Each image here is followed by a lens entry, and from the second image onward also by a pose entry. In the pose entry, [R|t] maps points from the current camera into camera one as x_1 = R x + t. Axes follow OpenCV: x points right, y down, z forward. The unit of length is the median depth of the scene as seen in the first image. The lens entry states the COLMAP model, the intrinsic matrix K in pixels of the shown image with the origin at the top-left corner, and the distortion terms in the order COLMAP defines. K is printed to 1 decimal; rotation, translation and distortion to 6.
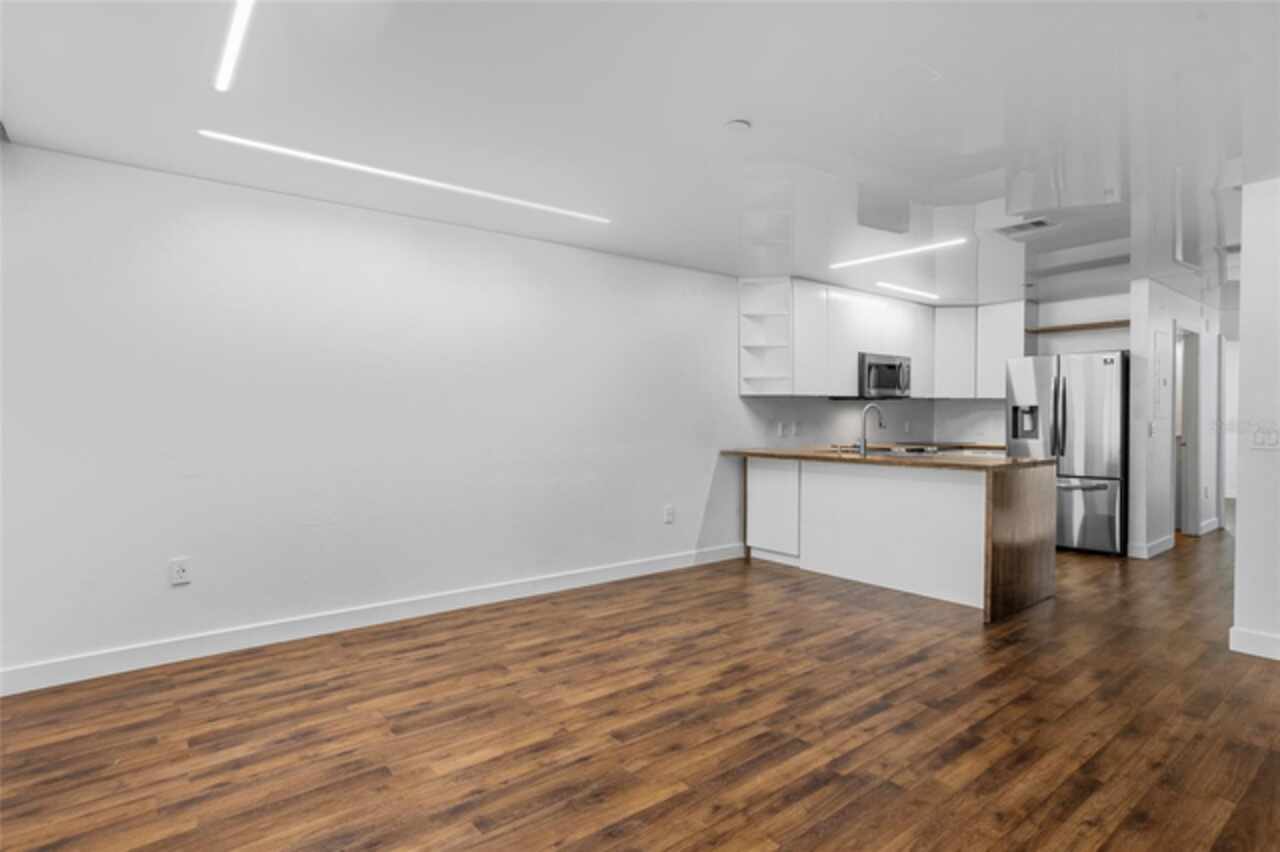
lens RADIAL K [[638.7, 0, 651.6], [0, 638.7, 425.7], [0, 0, 1]] dist [-0.023708, 0.007896]
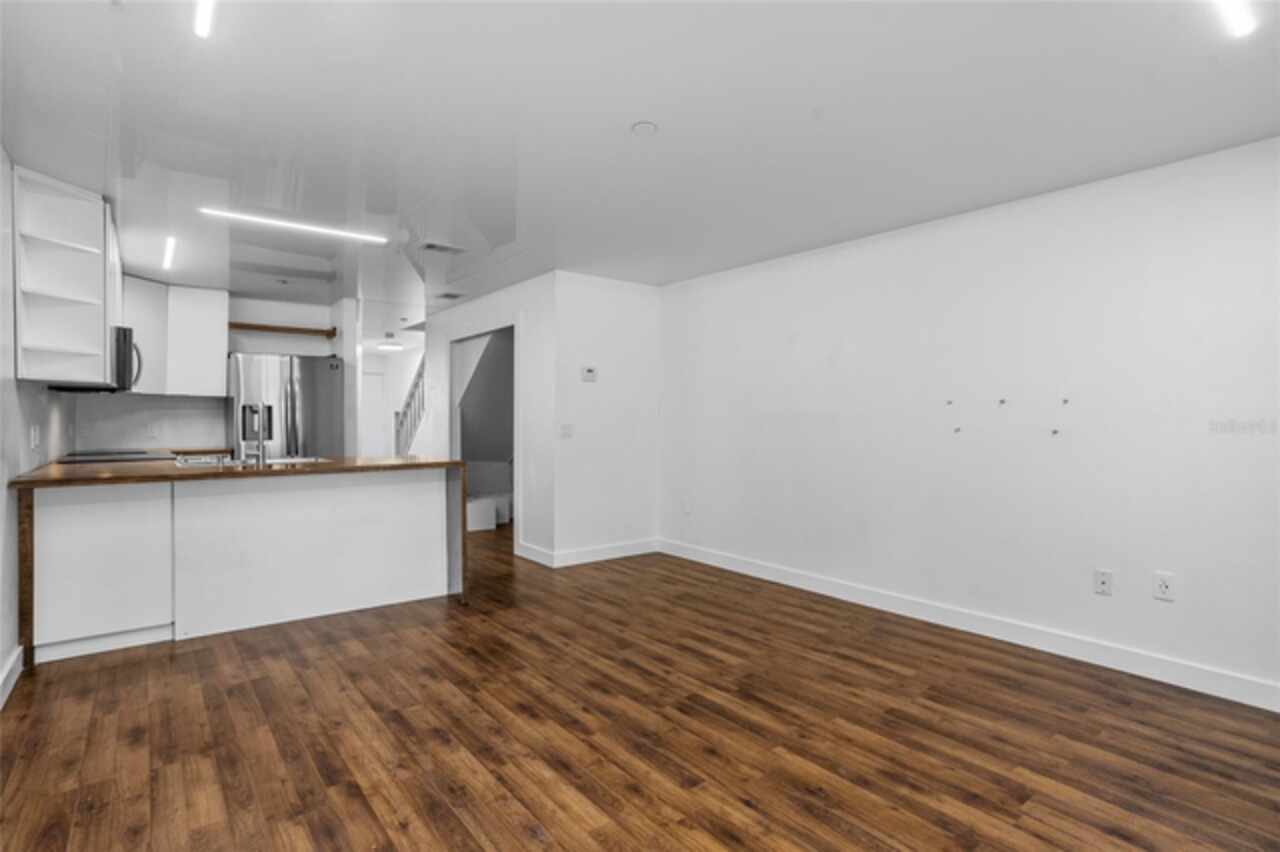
lens RADIAL K [[638.7, 0, 649.2], [0, 638.7, 424.5], [0, 0, 1]] dist [-0.023708, 0.007896]
pose [[0.020737, -0.009582, 0.999739, -0.774949], [0.007883, 0.999925, 0.009420, -0.015335], [-0.999754, 0.007686, 0.020811, 0.864566]]
